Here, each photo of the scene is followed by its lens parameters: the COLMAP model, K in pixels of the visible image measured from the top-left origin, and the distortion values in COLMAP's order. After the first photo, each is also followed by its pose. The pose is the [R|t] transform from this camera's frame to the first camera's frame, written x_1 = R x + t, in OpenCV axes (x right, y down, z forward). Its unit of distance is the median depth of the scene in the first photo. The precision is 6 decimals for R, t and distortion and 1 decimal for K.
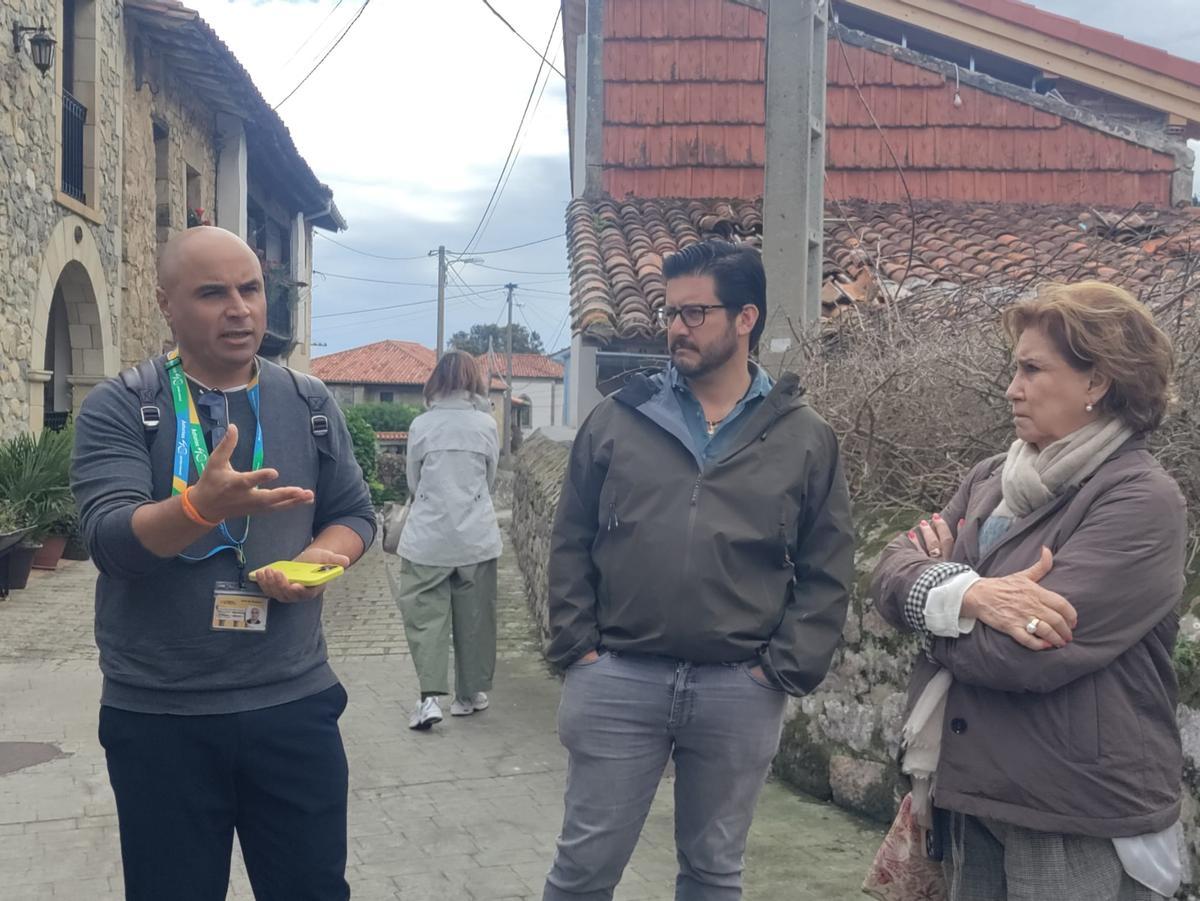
lens RADIAL K [[1401.3, 0, 468.6], [0, 1401.3, 453.5], [0, 0, 1]] dist [0.122746, -0.293270]
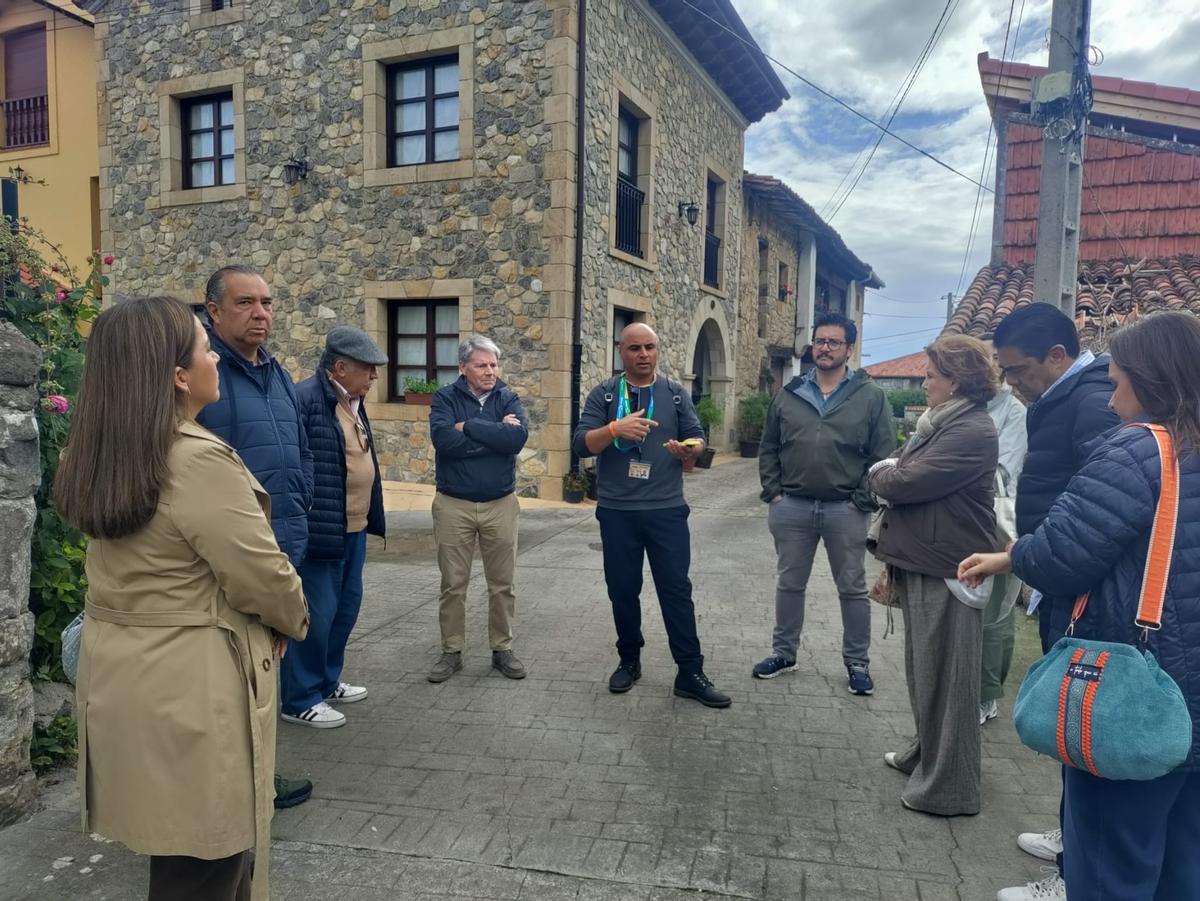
lens RADIAL K [[878.8, 0, 607.5], [0, 878.8, 477.5], [0, 0, 1]] dist [0.056187, -0.076710]
pose [[0.873552, 0.044559, -0.484688, 0.205267], [-0.013466, 0.997632, 0.067446, 0.005337], [0.486545, -0.052391, 0.872083, -0.161293]]
